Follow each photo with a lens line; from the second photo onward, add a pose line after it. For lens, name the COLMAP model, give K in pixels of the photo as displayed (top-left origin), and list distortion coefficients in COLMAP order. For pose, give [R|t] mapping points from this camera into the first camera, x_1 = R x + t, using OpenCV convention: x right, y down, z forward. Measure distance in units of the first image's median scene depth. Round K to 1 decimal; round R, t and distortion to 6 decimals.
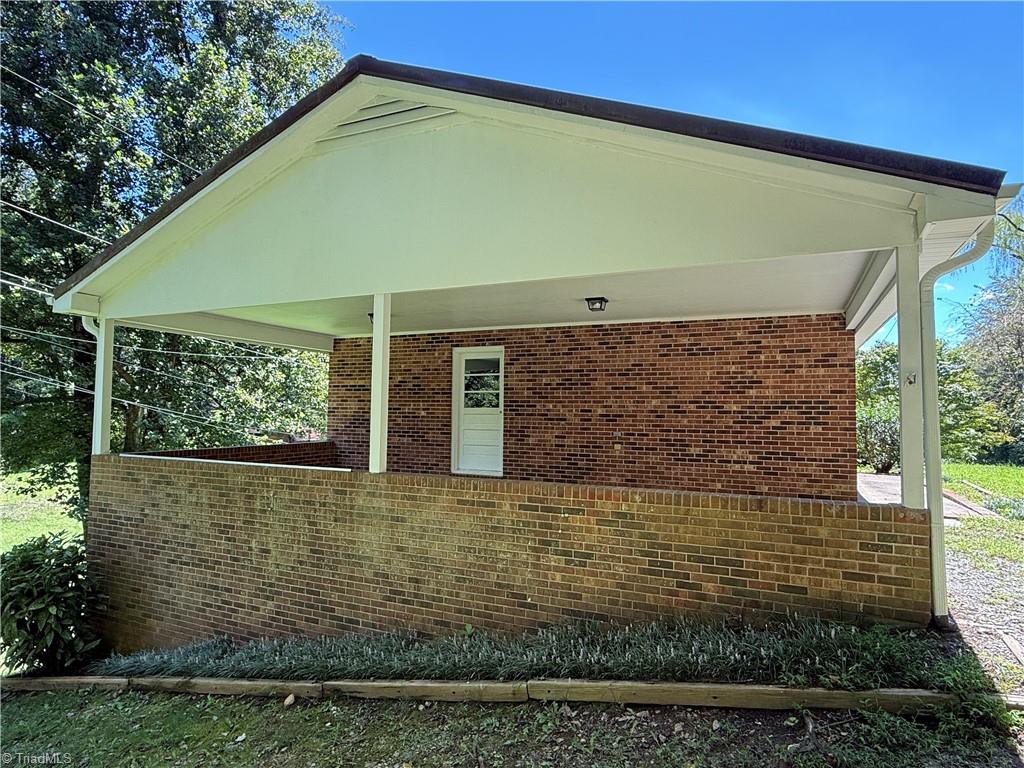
lens RADIAL K [[598.5, 0, 511.7], [0, 598.5, 382.4], [0, 0, 1]] dist [-0.002410, -0.000611]
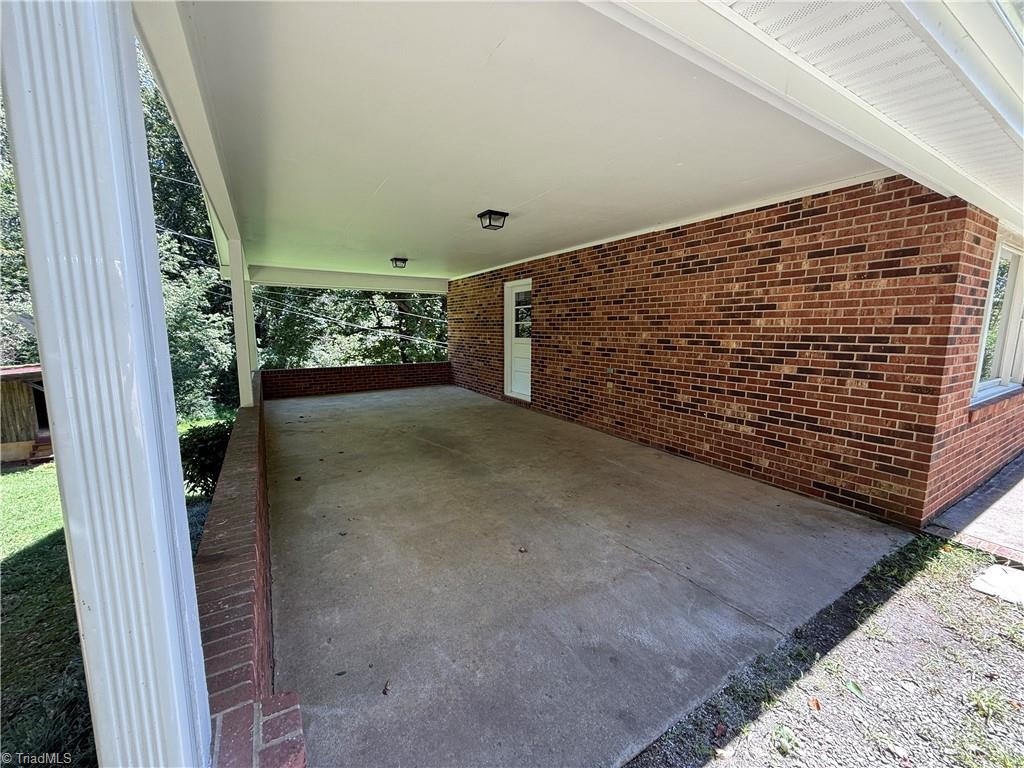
lens RADIAL K [[409.9, 0, 512.7], [0, 409.9, 383.8], [0, 0, 1]] dist [-0.000122, 0.000236]
pose [[0.828942, 0.066616, -0.555353, 0.419152], [0.035590, 0.984589, 0.171227, -0.004309], [0.558201, -0.161702, 0.813796, 0.443406]]
